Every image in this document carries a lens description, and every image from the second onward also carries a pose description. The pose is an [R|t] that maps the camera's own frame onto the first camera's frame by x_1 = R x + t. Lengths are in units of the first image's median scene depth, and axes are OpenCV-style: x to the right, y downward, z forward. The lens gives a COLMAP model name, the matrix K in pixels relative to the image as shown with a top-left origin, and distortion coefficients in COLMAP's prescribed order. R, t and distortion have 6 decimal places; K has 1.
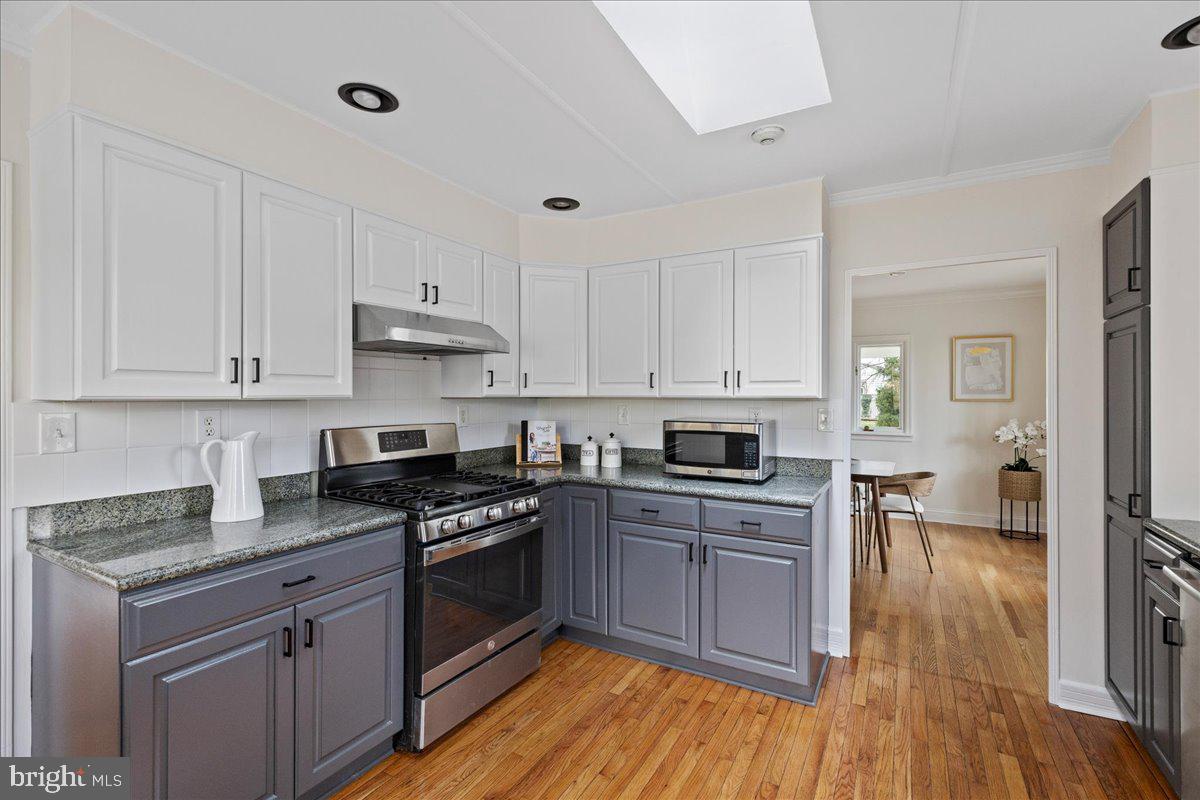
lens RADIAL K [[539.6, 0, 597.2], [0, 539.6, 399.1], [0, 0, 1]] dist [0.002114, 0.000319]
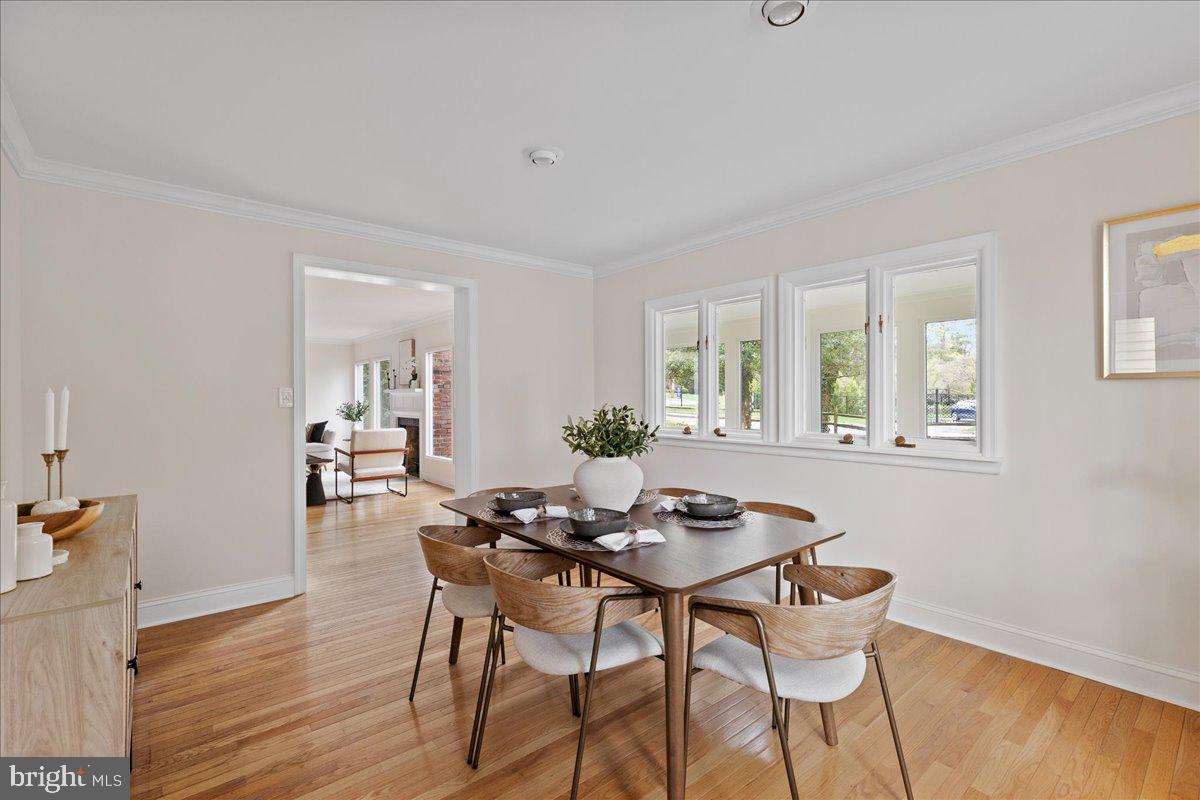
lens RADIAL K [[539.6, 0, 597.2], [0, 539.6, 399.1], [0, 0, 1]] dist [0.002114, 0.000319]
pose [[0.936340, -0.000414, -0.351095, 0.446073], [-0.001139, 0.999990, -0.004216, 0.020305], [0.351093, 0.004348, 0.936331, 0.487197]]
